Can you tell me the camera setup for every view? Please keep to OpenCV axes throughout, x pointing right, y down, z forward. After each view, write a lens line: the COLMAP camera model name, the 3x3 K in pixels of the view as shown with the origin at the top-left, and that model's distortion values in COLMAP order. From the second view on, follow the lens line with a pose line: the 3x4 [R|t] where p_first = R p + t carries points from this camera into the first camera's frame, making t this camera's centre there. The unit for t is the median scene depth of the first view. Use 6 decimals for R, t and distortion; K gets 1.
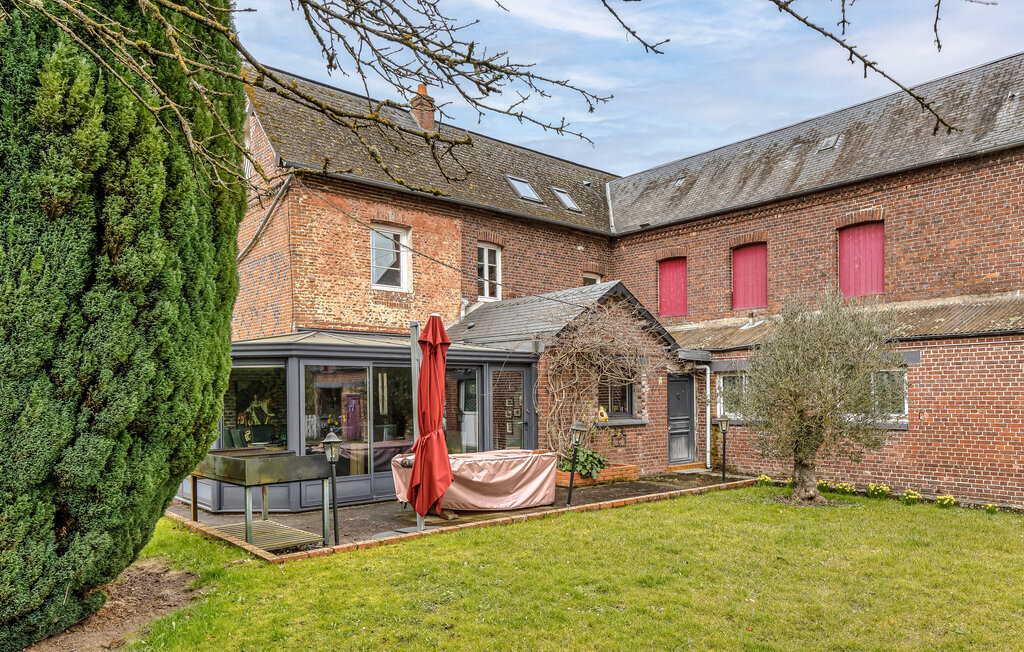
lens RADIAL K [[697.2, 0, 510.9], [0, 697.2, 394.7], [0, 0, 1]] dist [-0.001114, 0.000244]
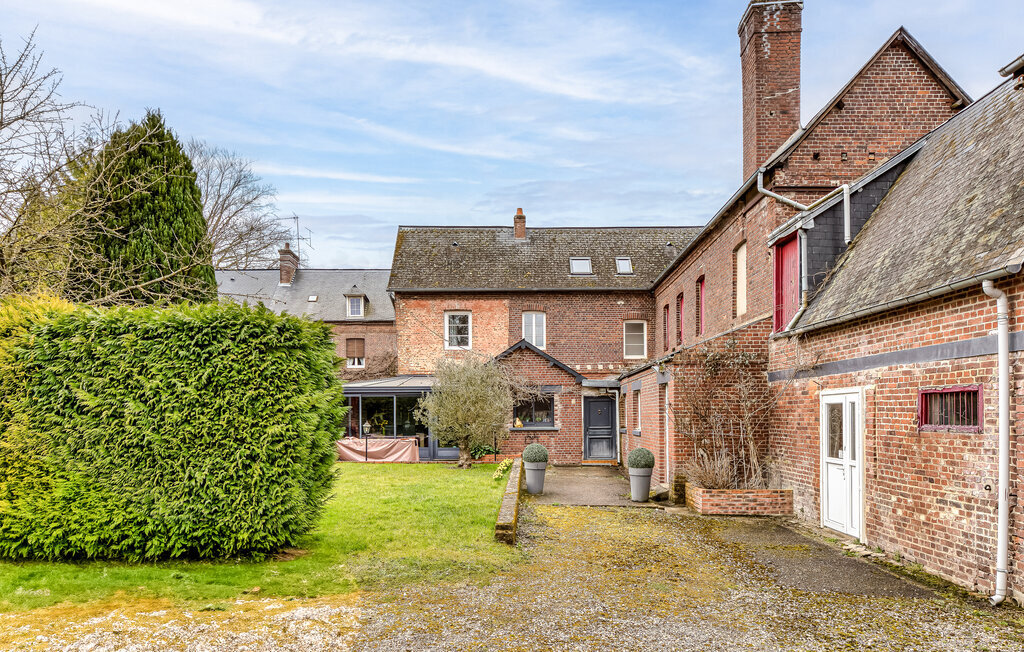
lens RADIAL K [[700.2, 0, 511.1], [0, 700.2, 414.5], [0, 0, 1]] dist [-0.002781, -0.000762]
pose [[0.750768, 0.005765, -0.660541, 1.083333], [-0.004517, 0.999983, 0.003593, 0.002737], [0.660551, 0.000287, 0.750781, -0.201175]]
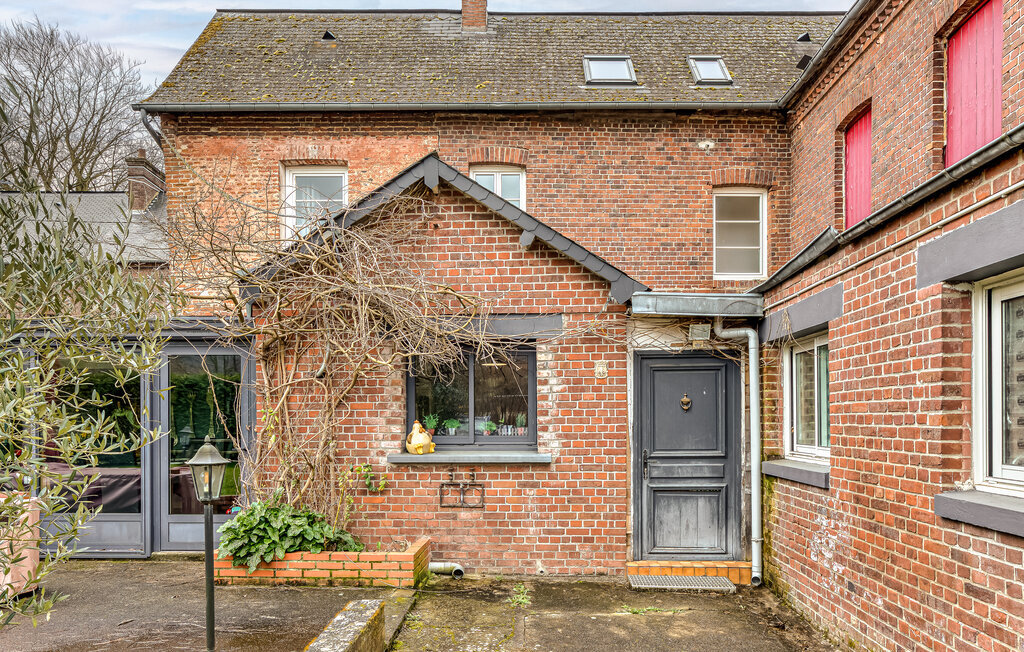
lens RADIAL K [[700.2, 0, 511.1], [0, 700.2, 414.5], [0, 0, 1]] dist [-0.002781, -0.000762]
pose [[0.746722, 0.006528, -0.665105, 0.463565], [-0.008220, 0.999966, 0.000585, 0.009561], [0.665086, 0.005031, 0.746750, 0.619592]]
